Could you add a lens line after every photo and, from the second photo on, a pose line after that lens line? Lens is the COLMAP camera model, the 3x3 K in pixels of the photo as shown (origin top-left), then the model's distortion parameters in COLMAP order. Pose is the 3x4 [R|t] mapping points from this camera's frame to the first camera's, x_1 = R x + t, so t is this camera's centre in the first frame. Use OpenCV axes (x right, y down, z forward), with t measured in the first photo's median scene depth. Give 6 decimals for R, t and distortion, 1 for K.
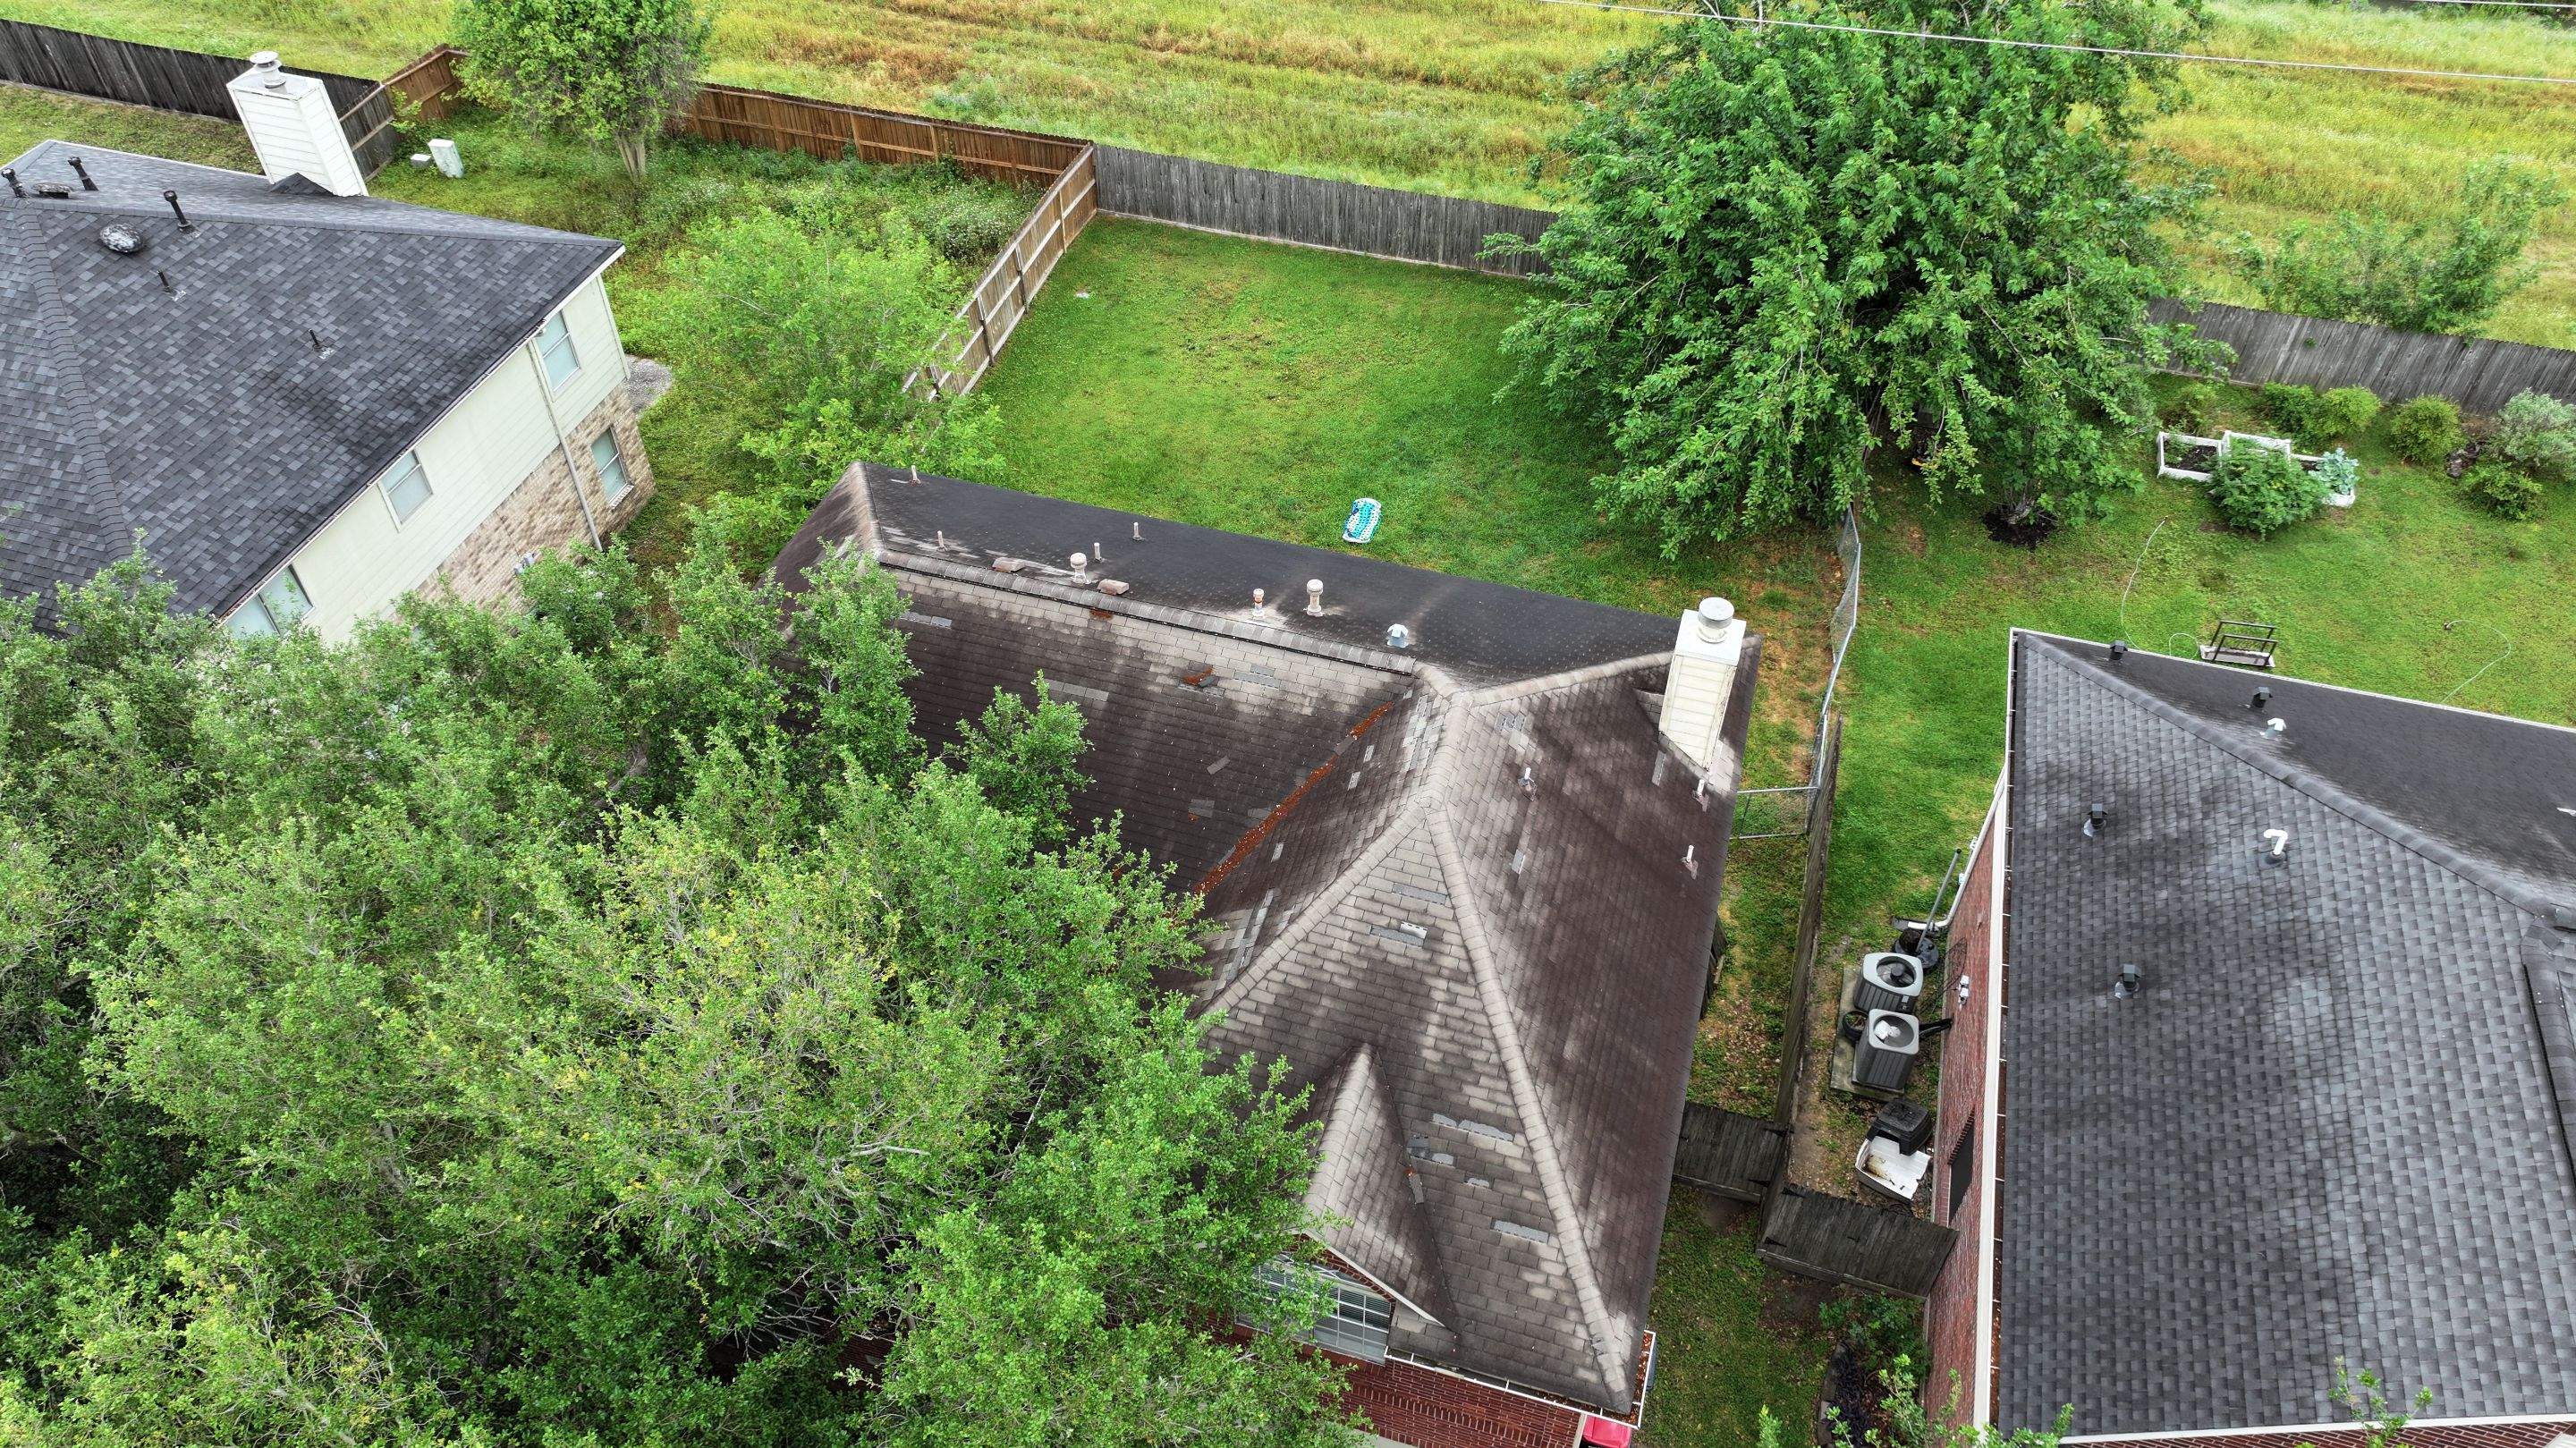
lens RADIAL K [[1794.6, 0, 1296.3], [0, 1794.6, 721.1], [0, 0, 1]] dist [0.009557, 0.006933]
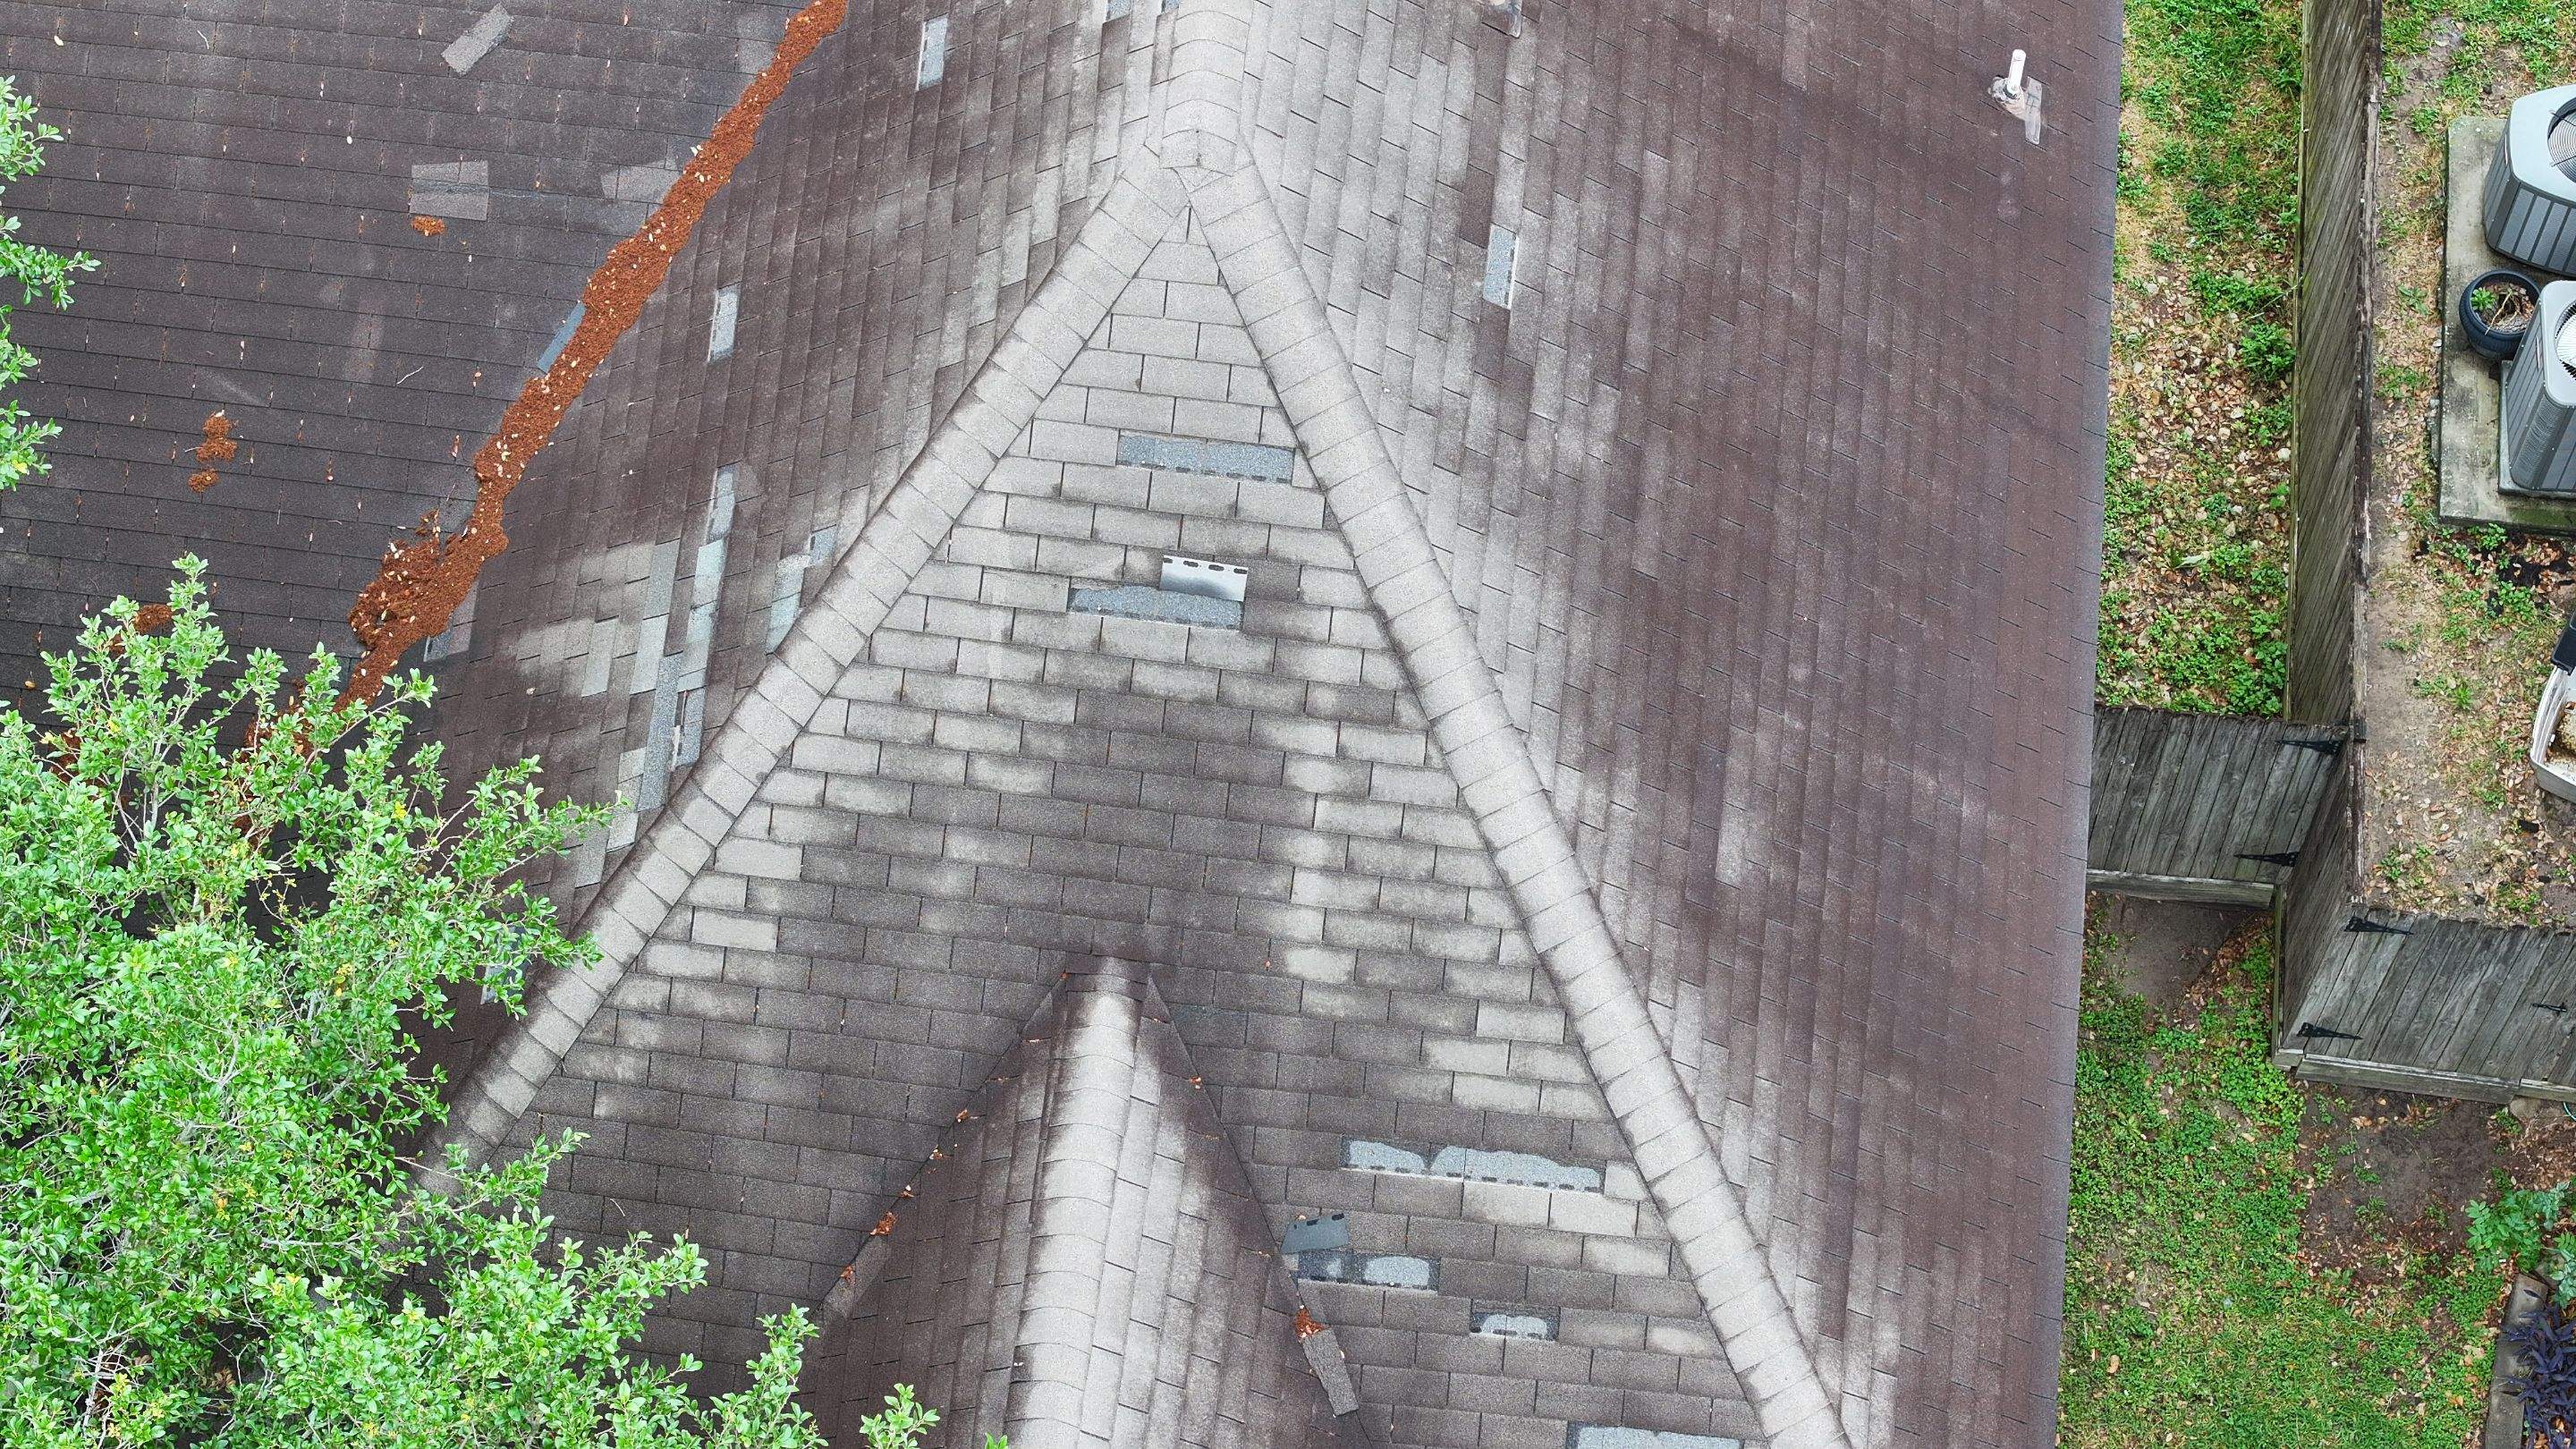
lens RADIAL K [[5094.3, 0, 1287.5], [0, 5094.3, 725.1], [0, 0, 1]] dist [-0.147669, 0.000000]
pose [[0.983519, -0.167160, 0.068908, 0.014390], [0.133185, 0.927551, 0.349158, -0.166315], [-0.122281, -0.334226, 0.934527, 0.165016]]
